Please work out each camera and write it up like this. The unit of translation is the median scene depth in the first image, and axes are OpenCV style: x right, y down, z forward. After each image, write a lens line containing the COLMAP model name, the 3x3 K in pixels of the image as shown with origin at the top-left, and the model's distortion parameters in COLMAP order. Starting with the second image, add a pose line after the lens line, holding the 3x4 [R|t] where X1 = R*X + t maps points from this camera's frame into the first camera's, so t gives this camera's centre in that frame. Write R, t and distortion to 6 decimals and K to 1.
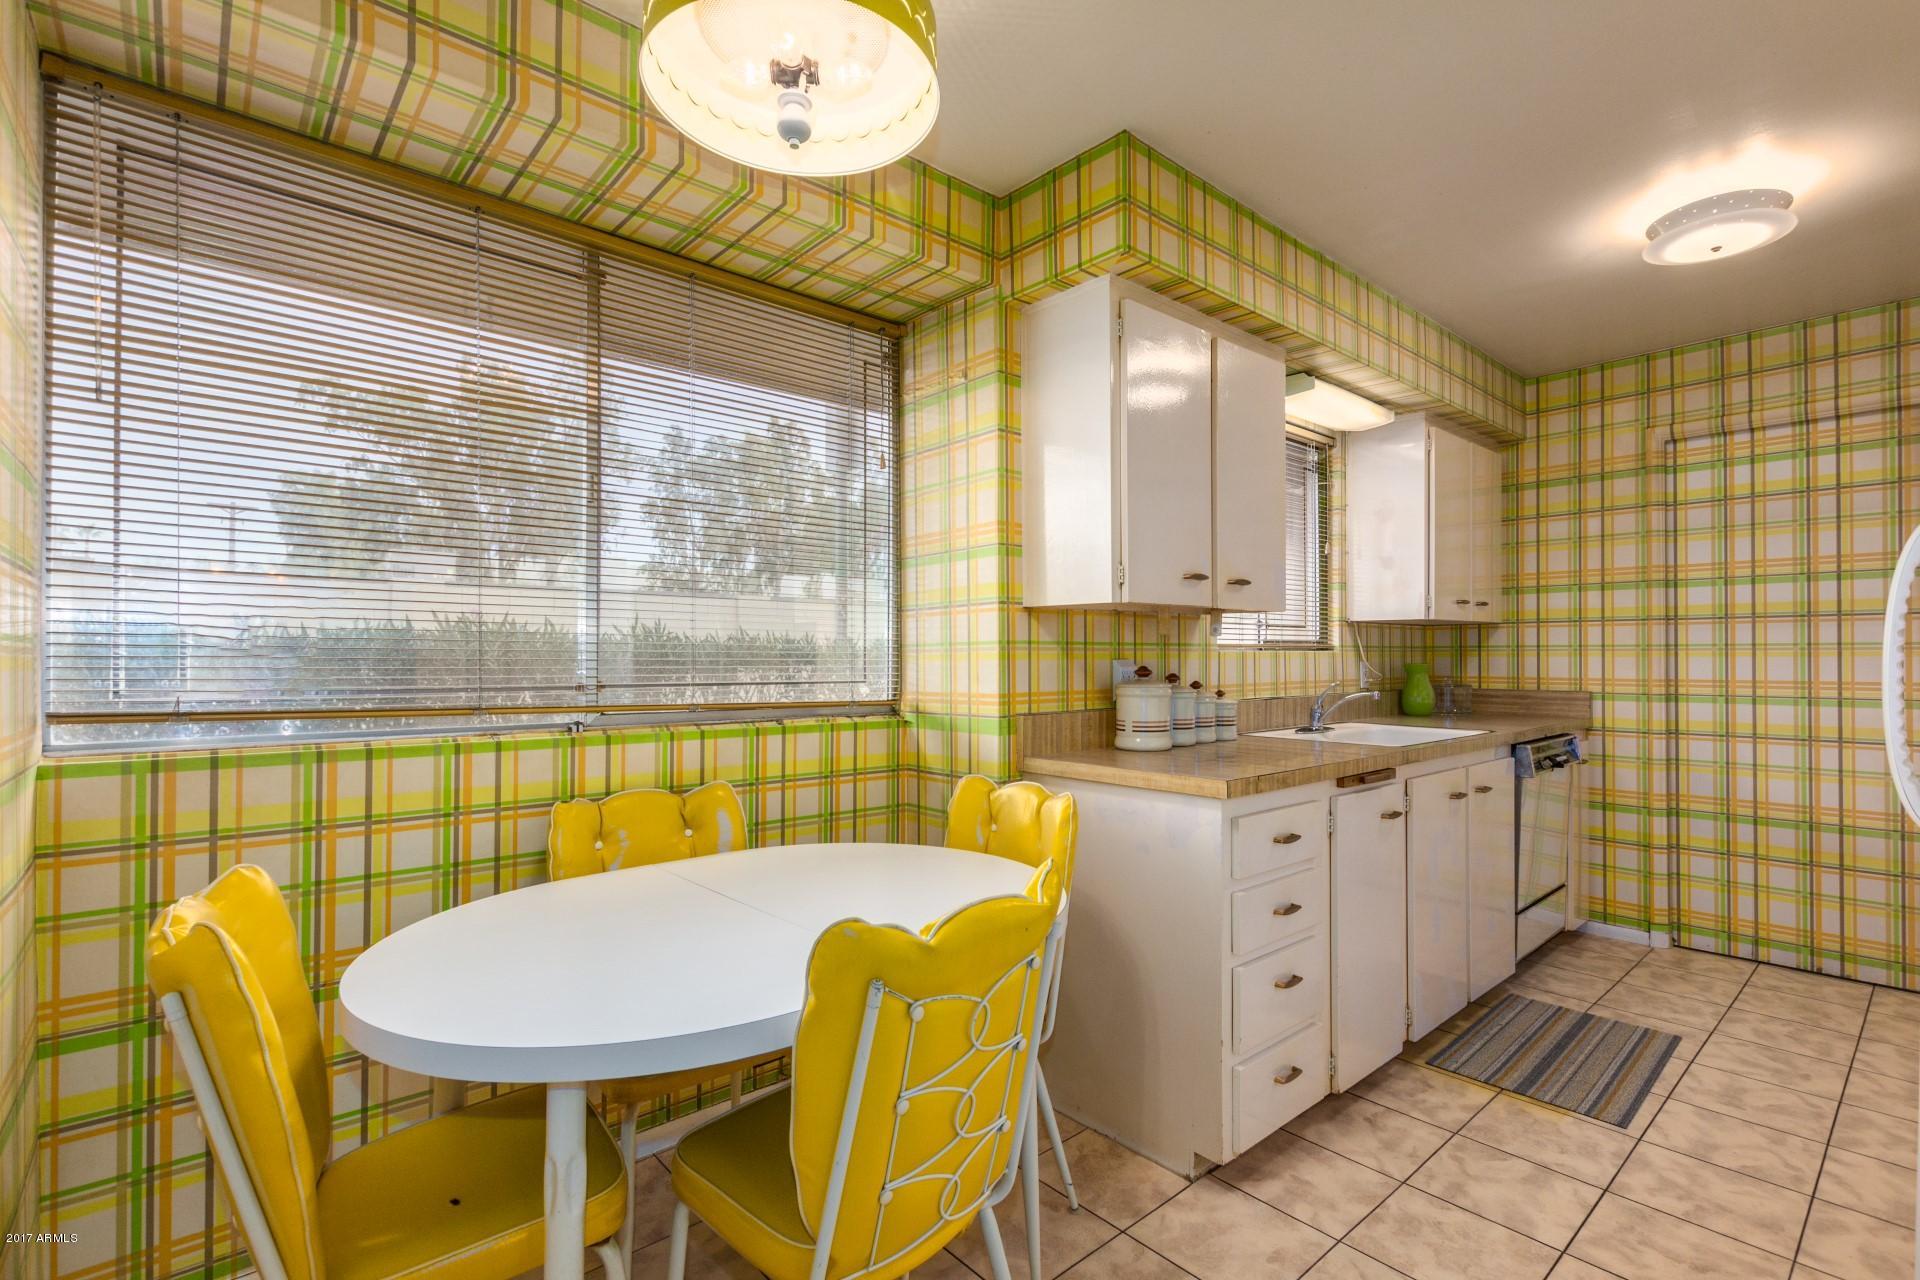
lens RADIAL K [[873.1, 0, 962.6], [0, 873.1, 650.4], [0, 0, 1]] dist [0.016721, -0.007810]
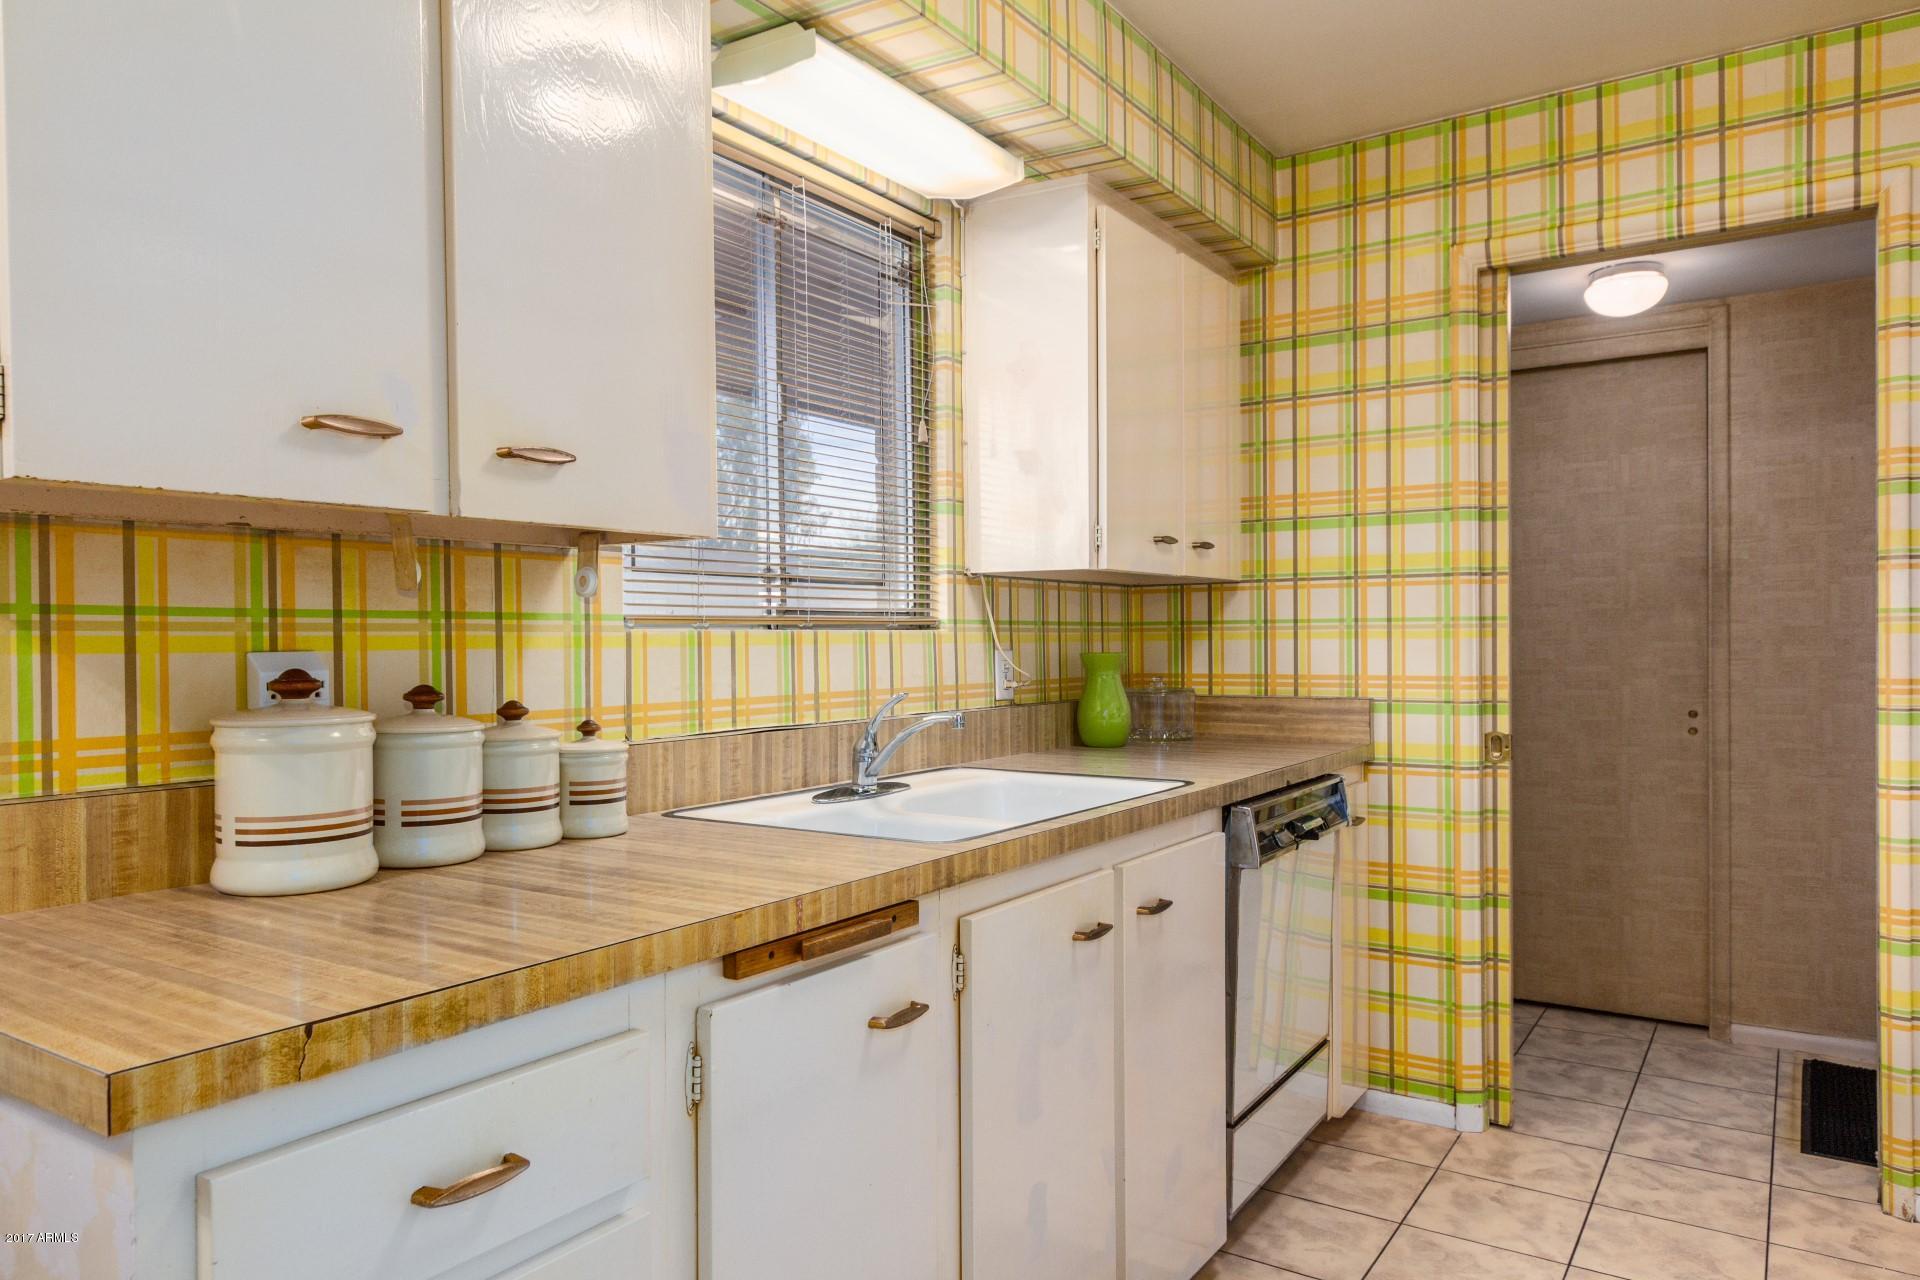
lens RADIAL K [[1246.5, 0, 962.0], [0, 1246.5, 652.1], [0, 0, 1]] dist [0.008952, -0.002776]
pose [[0.965631, -0.009032, 0.259759, 0.248932], [0.005436, 0.999879, 0.014560, 0.002903], [-0.259859, -0.012647, 0.965564, 0.284037]]
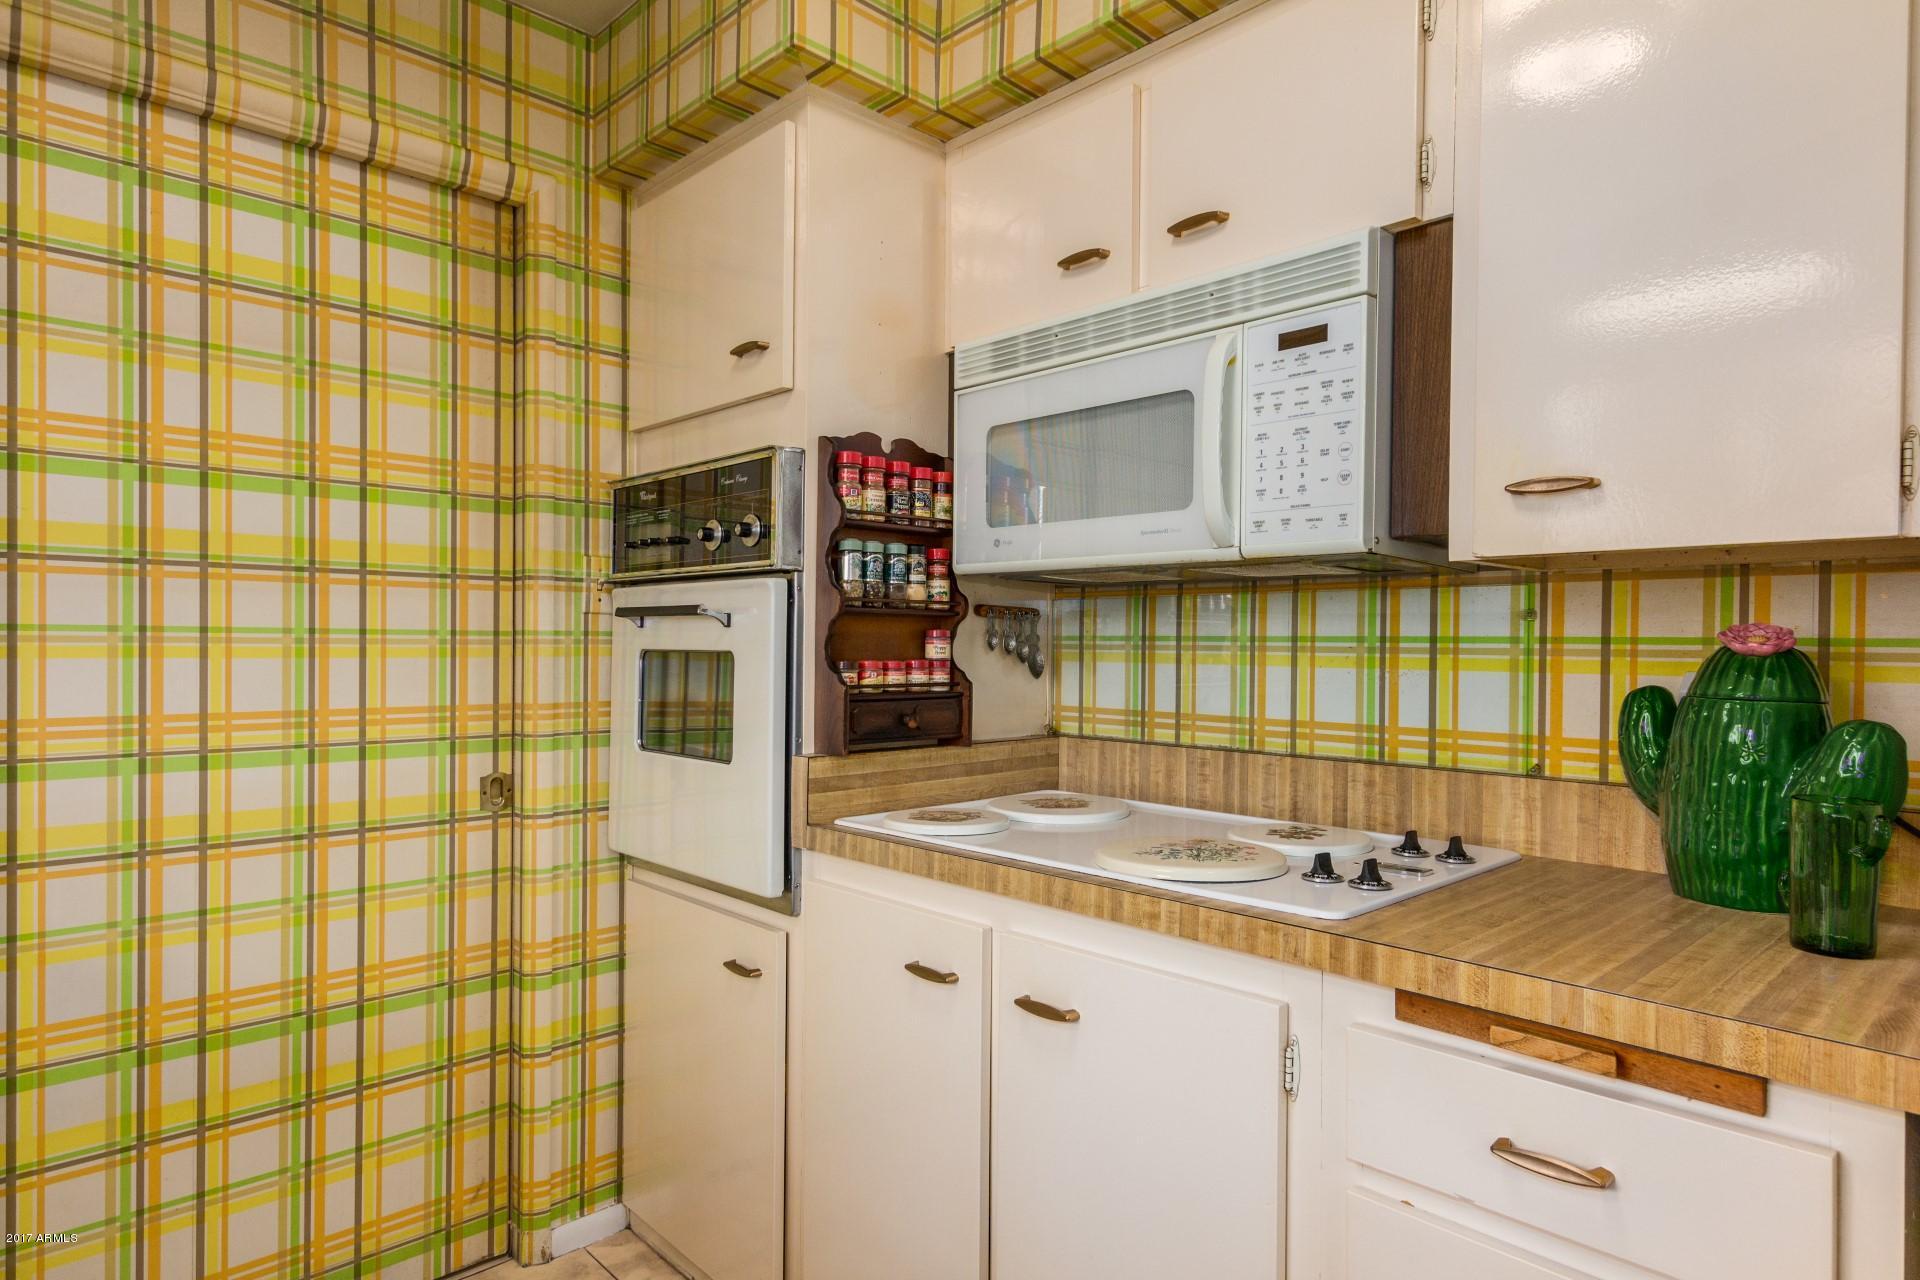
lens RADIAL K [[1080.9, 0, 961.6], [0, 1080.9, 653.2], [0, 0, 1]] dist [0.017125, -0.000893]
pose [[-0.039946, -0.004832, 0.999190, 0.341472], [-0.013457, 0.999900, 0.004297, -0.002067], [-0.999111, -0.013275, -0.040007, 0.624420]]
